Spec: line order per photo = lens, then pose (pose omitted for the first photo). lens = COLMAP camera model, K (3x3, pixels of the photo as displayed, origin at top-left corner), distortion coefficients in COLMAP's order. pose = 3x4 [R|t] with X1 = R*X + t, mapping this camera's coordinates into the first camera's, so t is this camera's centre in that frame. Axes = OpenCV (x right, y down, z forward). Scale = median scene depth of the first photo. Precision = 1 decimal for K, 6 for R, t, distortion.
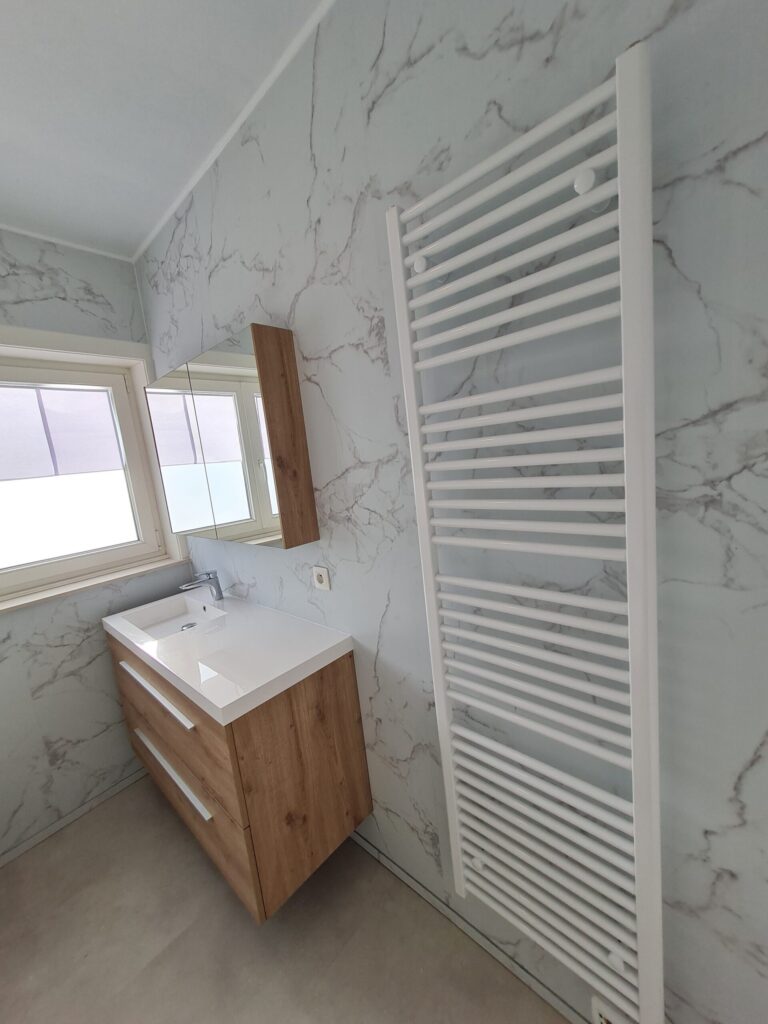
lens RADIAL K [[391.9, 0, 384.7], [0, 391.9, 509.8], [0, 0, 1]] dist [0.003720, -0.000478]
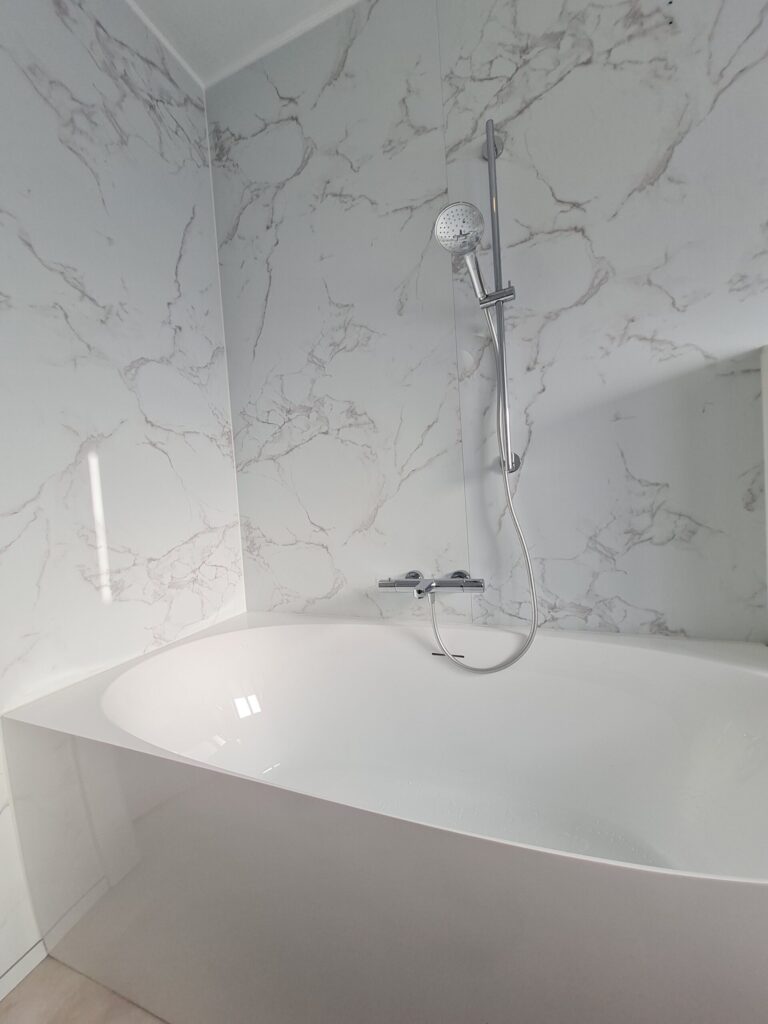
lens RADIAL K [[391.9, 0, 393.0], [0, 391.9, 516.9], [0, 0, 1]] dist [0.003720, -0.000478]
pose [[-0.342446, 0.083652, 0.935806, -1.266810], [0.228515, 0.973535, -0.003402, -0.017654], [-0.911324, 0.212680, -0.352499, 0.821716]]
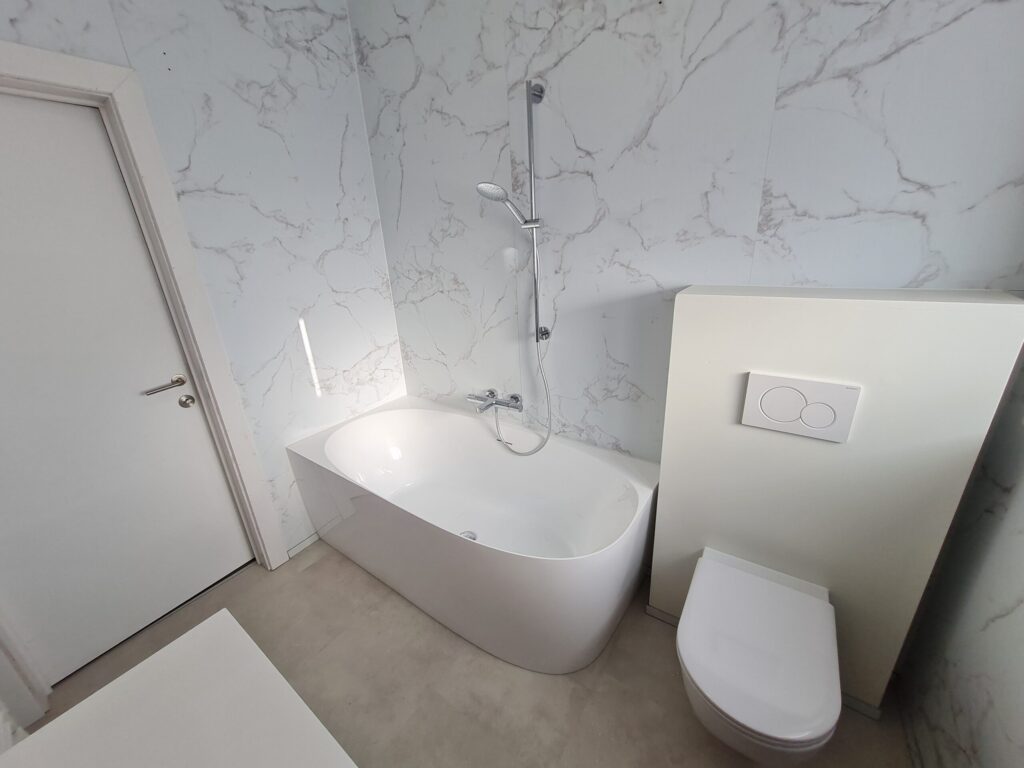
lens RADIAL K [[391.9, 0, 519.2], [0, 391.9, 382.4], [0, 0, 1]] dist [0.003720, -0.000478]
pose [[-0.110870, -0.239724, 0.964490, -1.877576], [0.196358, 0.946058, 0.257715, -0.290629], [-0.974244, 0.217958, -0.057818, 0.426613]]
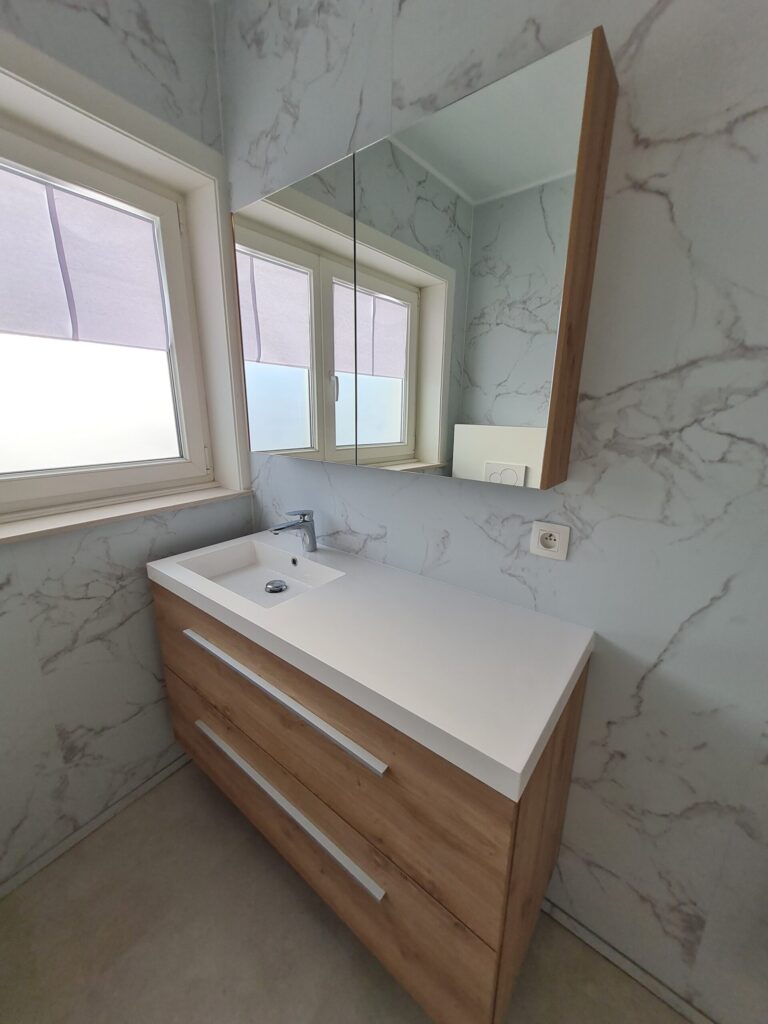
lens RADIAL K [[391.9, 0, 388.9], [0, 391.9, 510.8], [0, 0, 1]] dist [0.003720, -0.000478]
pose [[0.989922, 0.101331, 0.098924, -0.536978], [-0.111761, 0.988033, 0.106308, 0.094740], [-0.086968, -0.116292, 0.989400, 0.423117]]
